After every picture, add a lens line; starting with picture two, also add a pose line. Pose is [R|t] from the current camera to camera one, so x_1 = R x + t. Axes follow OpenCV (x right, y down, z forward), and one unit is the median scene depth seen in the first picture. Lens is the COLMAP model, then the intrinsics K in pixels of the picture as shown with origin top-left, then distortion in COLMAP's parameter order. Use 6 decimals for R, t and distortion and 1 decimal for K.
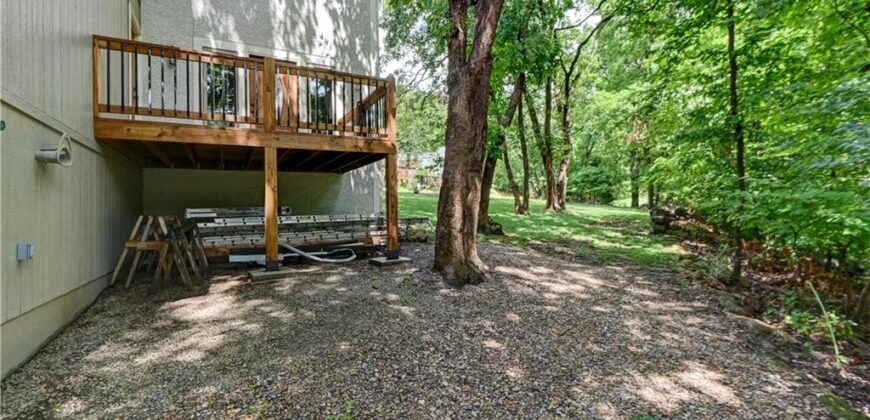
lens RADIAL K [[413.4, 0, 435.0], [0, 413.4, 210.0], [0, 0, 1]] dist [0.002204, 0.000217]
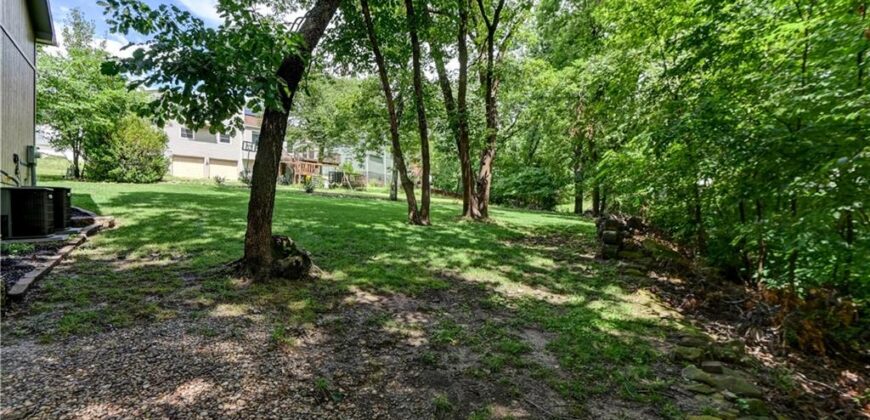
lens RADIAL K [[419.8, 0, 437.5], [0, 419.8, 219.4], [0, 0, 1]] dist [-0.001761, -0.000153]
pose [[0.992095, 0.011973, 0.124920, 0.130359], [-0.014124, 0.999767, 0.016347, -0.007910], [-0.124695, -0.017982, 0.992032, 0.262052]]
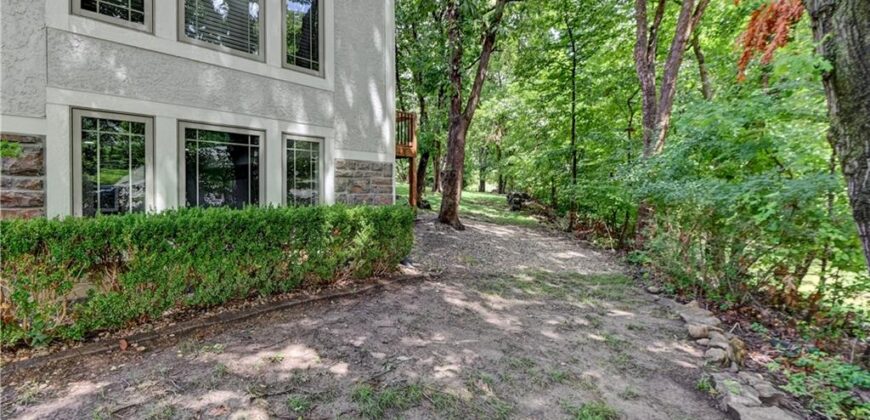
lens RADIAL K [[413.4, 0, 435.0], [0, 413.4, 210.0], [0, 0, 1]] dist [0.002204, 0.000217]
pose [[0.931722, 0.004858, 0.363141, -0.182971], [-0.020462, 0.999024, 0.039133, 0.004103], [-0.362596, -0.043892, 0.930912, -0.182203]]
